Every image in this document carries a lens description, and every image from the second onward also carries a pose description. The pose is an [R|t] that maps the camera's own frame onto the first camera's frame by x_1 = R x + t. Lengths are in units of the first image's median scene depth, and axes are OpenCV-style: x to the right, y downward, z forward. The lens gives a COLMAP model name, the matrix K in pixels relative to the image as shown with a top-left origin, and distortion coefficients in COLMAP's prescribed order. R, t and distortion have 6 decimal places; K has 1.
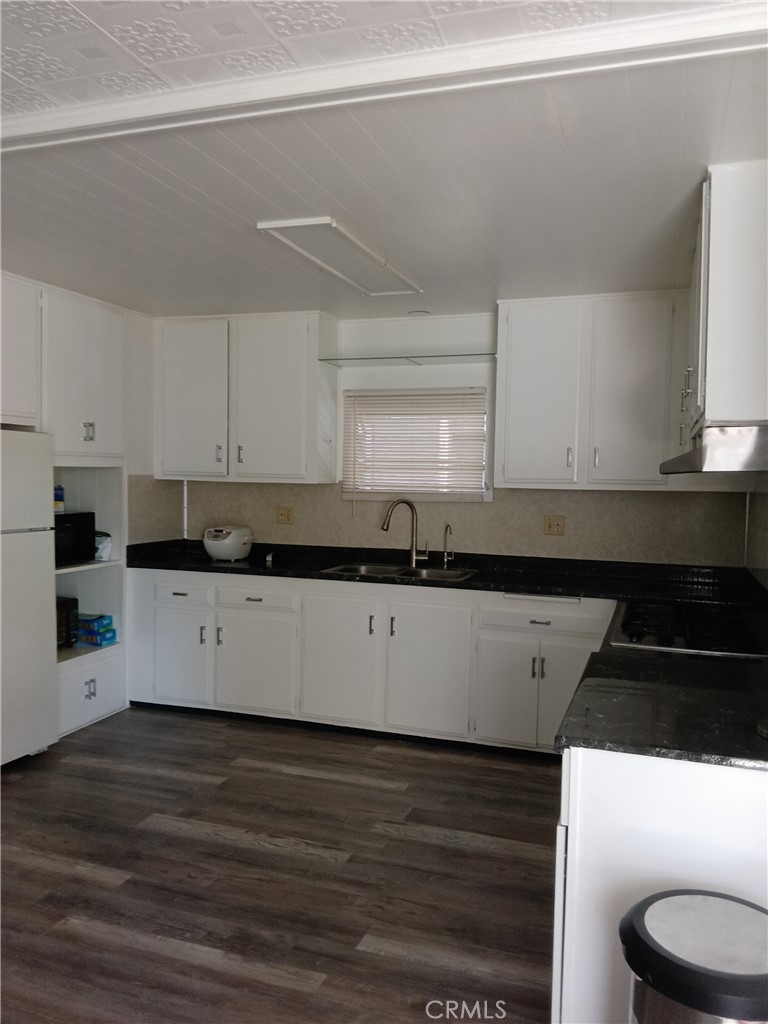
lens RADIAL K [[812.1, 0, 386.7], [0, 812.1, 517.4], [0, 0, 1]] dist [0.027360, -0.070519]
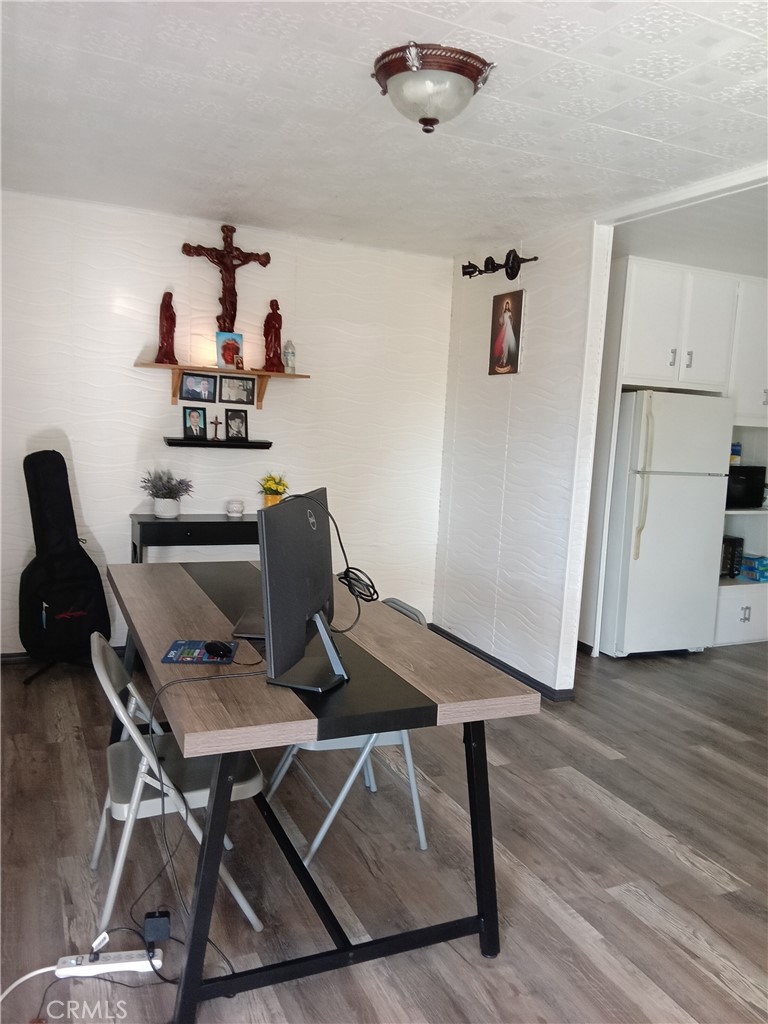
lens RADIAL K [[812.6, 0, 384.0], [0, 812.6, 512.0], [0, 0, 1]] dist [0.033788, -0.073319]
pose [[0.689183, 0.097556, -0.717990, 0.114092], [-0.074882, 0.995179, 0.063341, 0.027300], [0.720708, 0.010111, 0.693165, -0.208099]]
